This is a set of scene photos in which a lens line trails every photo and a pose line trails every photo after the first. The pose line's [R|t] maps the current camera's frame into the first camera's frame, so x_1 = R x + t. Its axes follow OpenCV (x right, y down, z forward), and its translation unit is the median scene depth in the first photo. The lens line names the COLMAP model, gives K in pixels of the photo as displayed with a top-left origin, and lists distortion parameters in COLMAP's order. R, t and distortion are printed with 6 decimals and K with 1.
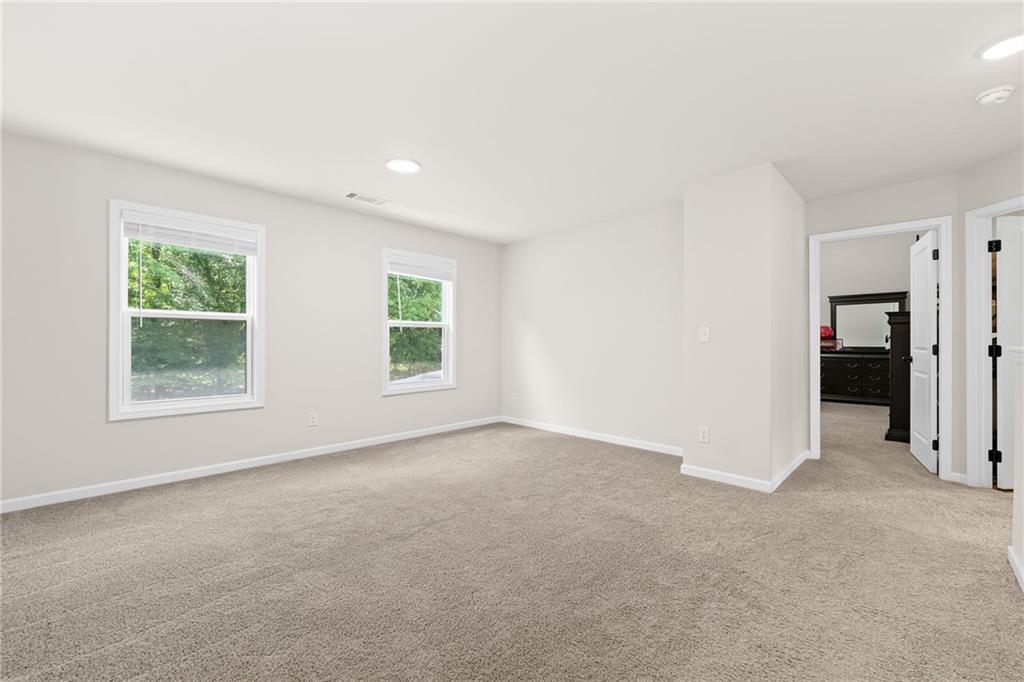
lens RADIAL K [[417.7, 0, 507.9], [0, 417.7, 342.6], [0, 0, 1]] dist [-0.003577, -0.000115]
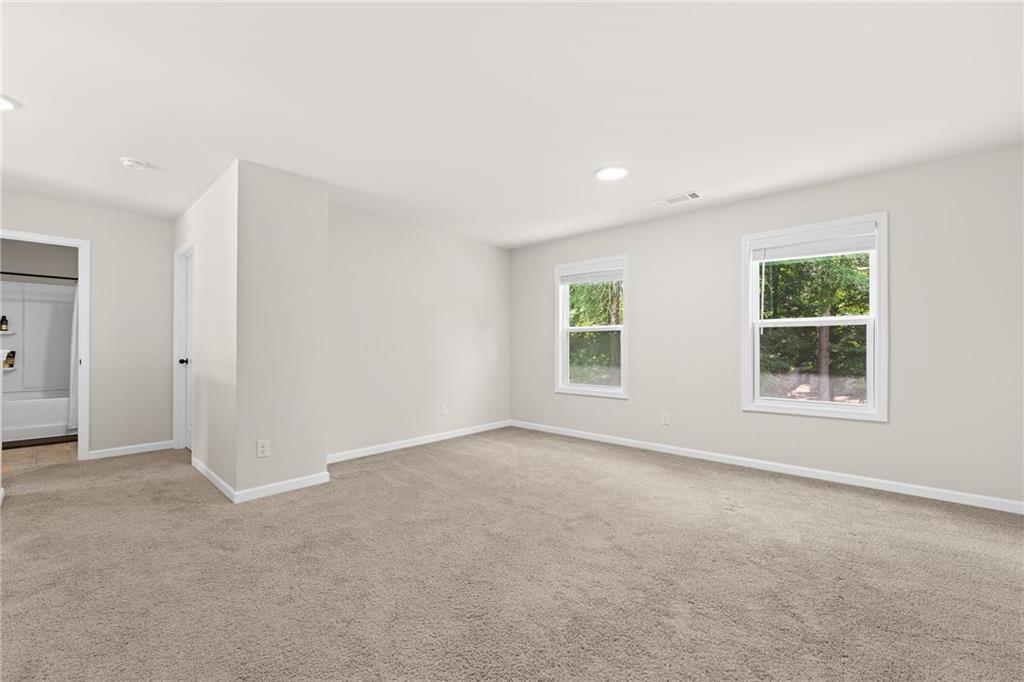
lens RADIAL K [[417.7, 0, 528.6], [0, 417.7, 346.7], [0, 0, 1]] dist [-0.003577, -0.000115]
pose [[0.059168, -0.003117, -0.998243, 0.707486], [-0.000293, 0.999995, -0.003140, 0.002084], [0.998248, 0.000478, 0.059167, 0.696261]]
